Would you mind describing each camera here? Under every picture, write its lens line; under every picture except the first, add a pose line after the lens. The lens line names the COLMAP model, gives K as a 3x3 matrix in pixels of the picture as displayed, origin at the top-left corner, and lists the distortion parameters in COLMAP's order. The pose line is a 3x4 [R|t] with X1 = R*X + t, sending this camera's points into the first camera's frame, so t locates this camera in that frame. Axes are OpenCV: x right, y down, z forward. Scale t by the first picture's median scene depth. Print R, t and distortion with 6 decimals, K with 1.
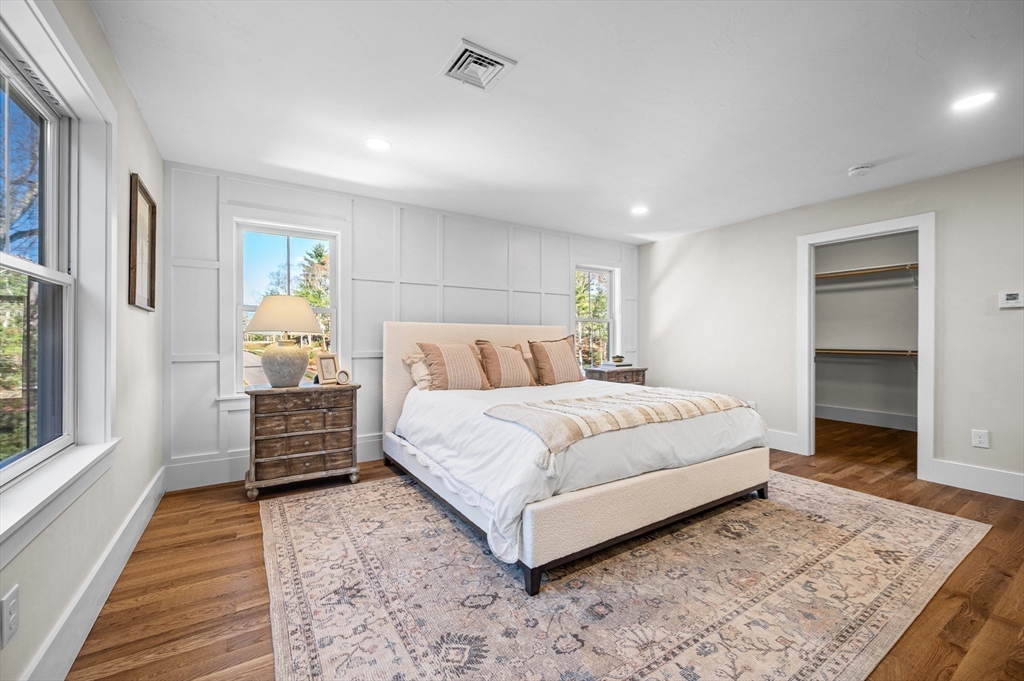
lens RADIAL K [[408.5, 0, 513.2], [0, 408.5, 335.5], [0, 0, 1]] dist [-0.000325, 0.000156]
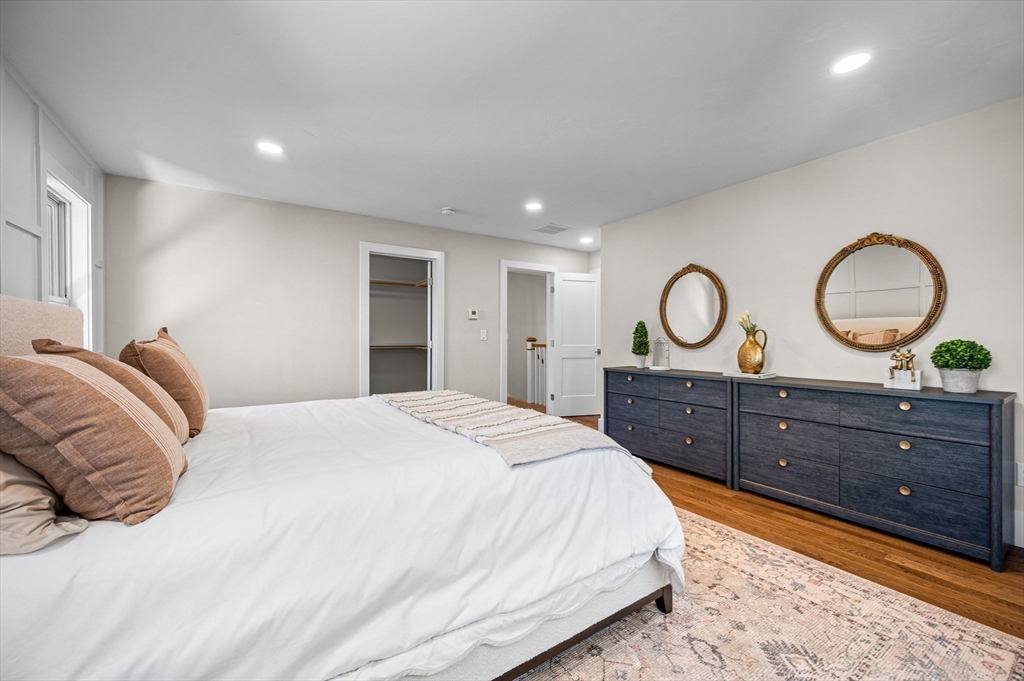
lens RADIAL K [[408.5, 0, 513.2], [0, 408.5, 335.5], [0, 0, 1]] dist [-0.000325, 0.000156]
pose [[-0.011466, 0.002078, 0.999932, -0.696773], [-0.014727, 0.999889, -0.002247, 0.006154], [-0.999826, -0.014752, -0.011434, 1.074019]]
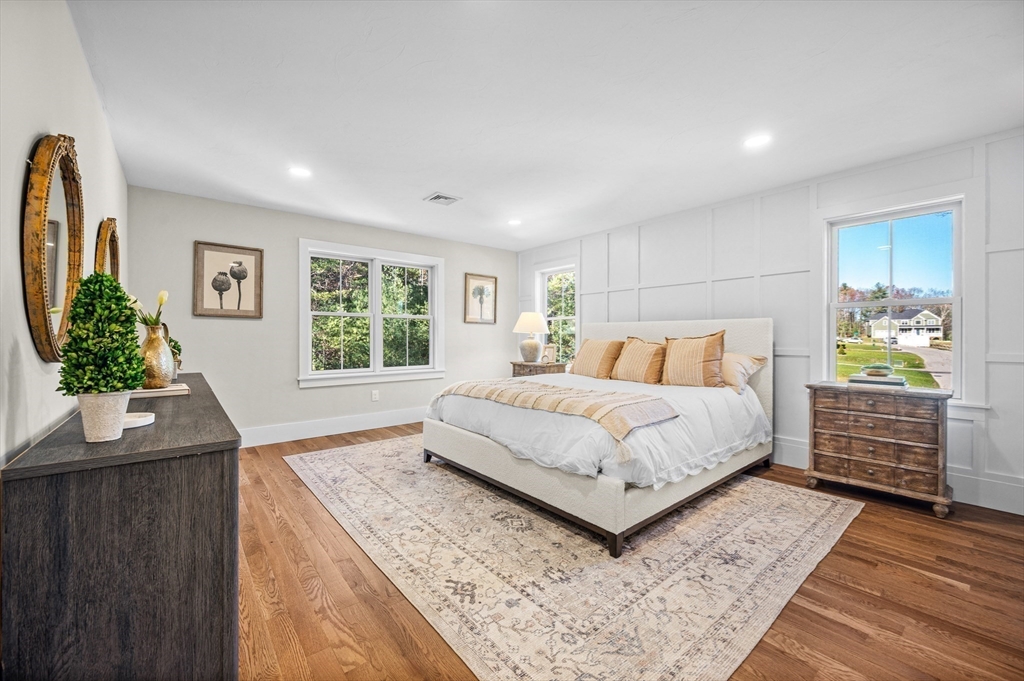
lens RADIAL K [[408.5, 0, 513.2], [0, 408.5, 335.5], [0, 0, 1]] dist [-0.000325, 0.000156]
pose [[0.118578, -0.004072, -0.992936, 1.652160], [0.012624, 0.999917, -0.002593, 0.012368], [0.992864, -0.012228, 0.118620, 0.936213]]
